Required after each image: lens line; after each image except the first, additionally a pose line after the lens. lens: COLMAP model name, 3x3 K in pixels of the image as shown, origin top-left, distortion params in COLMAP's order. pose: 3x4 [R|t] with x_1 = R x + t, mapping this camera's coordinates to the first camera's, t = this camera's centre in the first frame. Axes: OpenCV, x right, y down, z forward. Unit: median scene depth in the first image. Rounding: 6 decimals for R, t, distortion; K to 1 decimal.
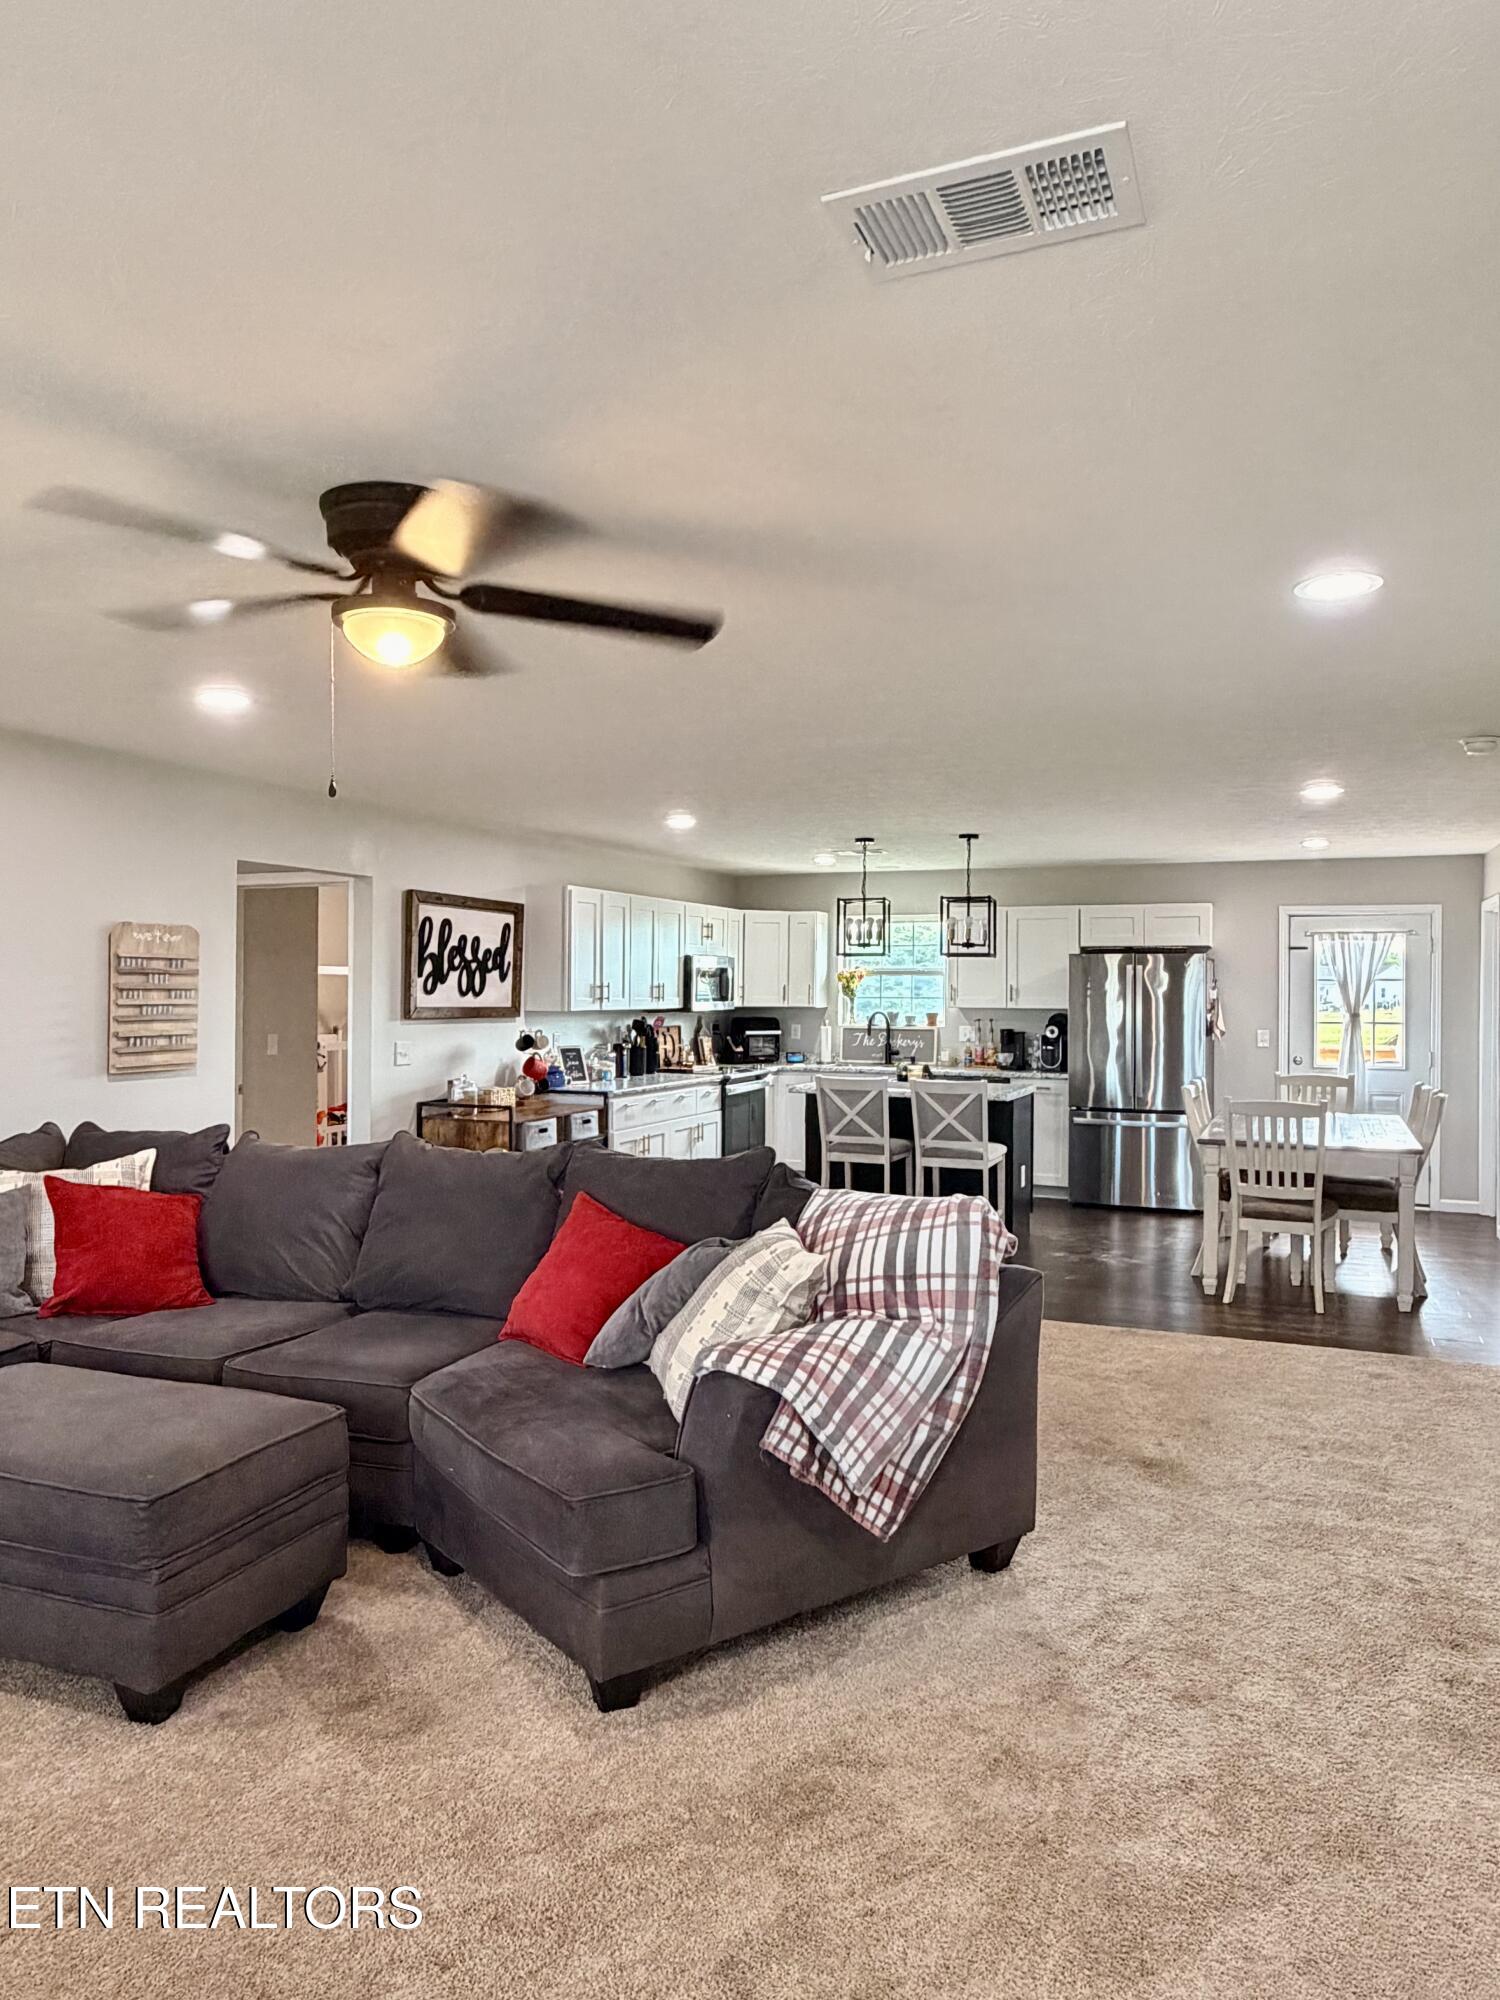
lens RADIAL K [[1356.2, 0, 752.1], [0, 1356.2, 1015.1], [0, 0, 1]] dist [-0.013728, 0.008332]
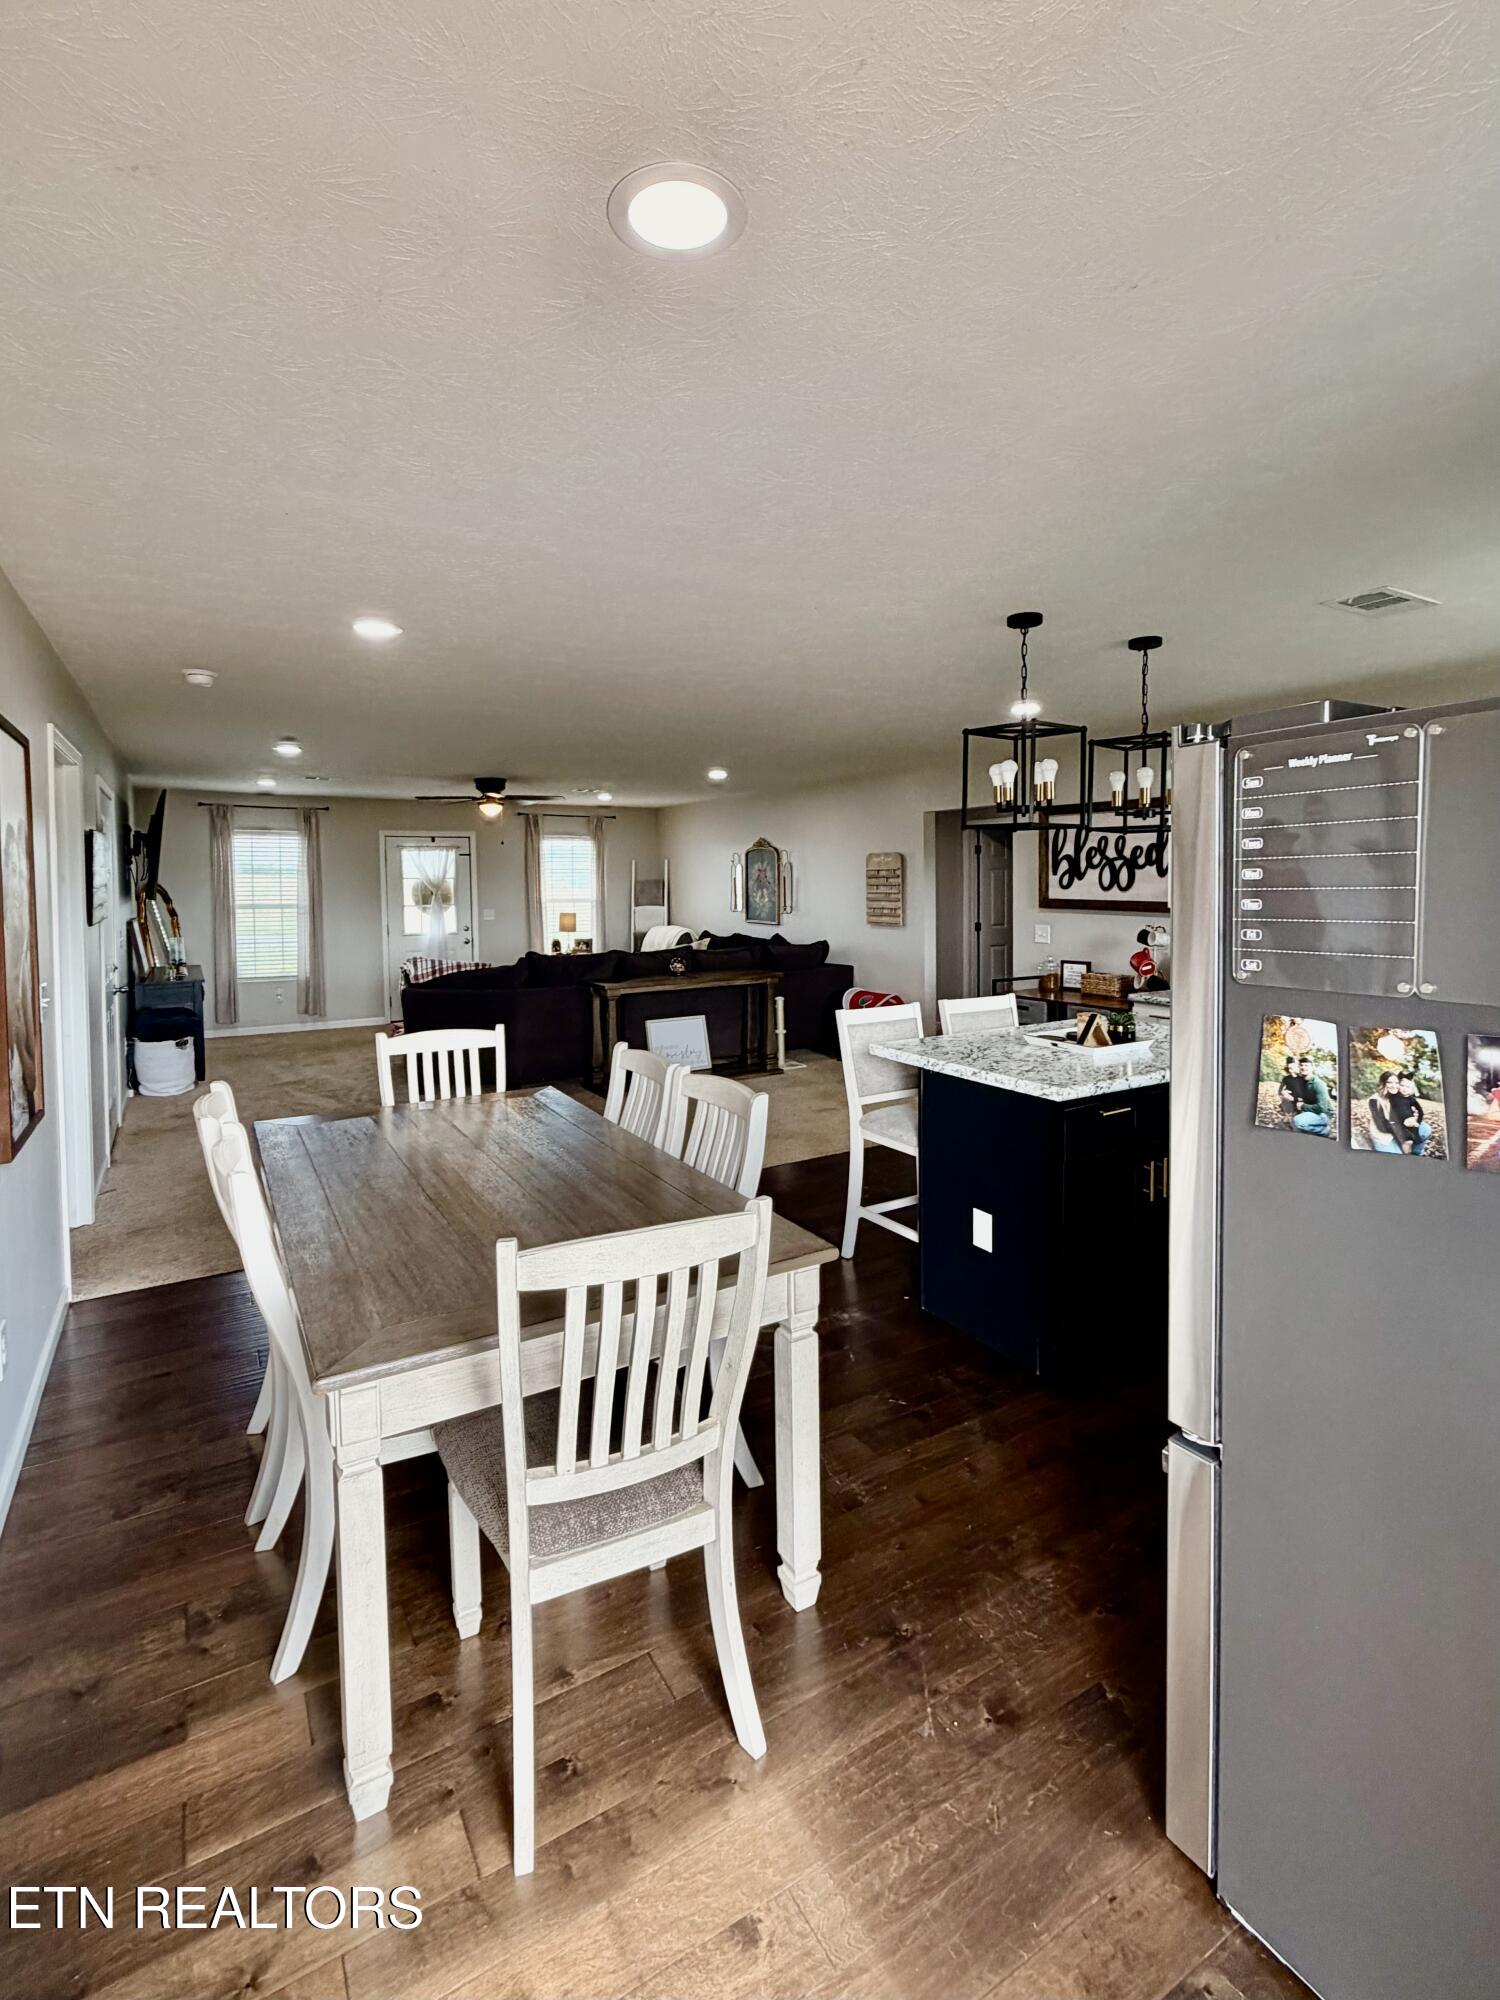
lens RADIAL K [[928.4, 0, 742.3], [0, 928.4, 924.2], [0, 0, 1]] dist [-0.003104, -0.000130]
pose [[-0.609315, 0.040328, -0.791902, 0.577558], [-0.006846, 0.998401, 0.056111, -0.027021], [0.792899, 0.039611, -0.608064, 1.216201]]
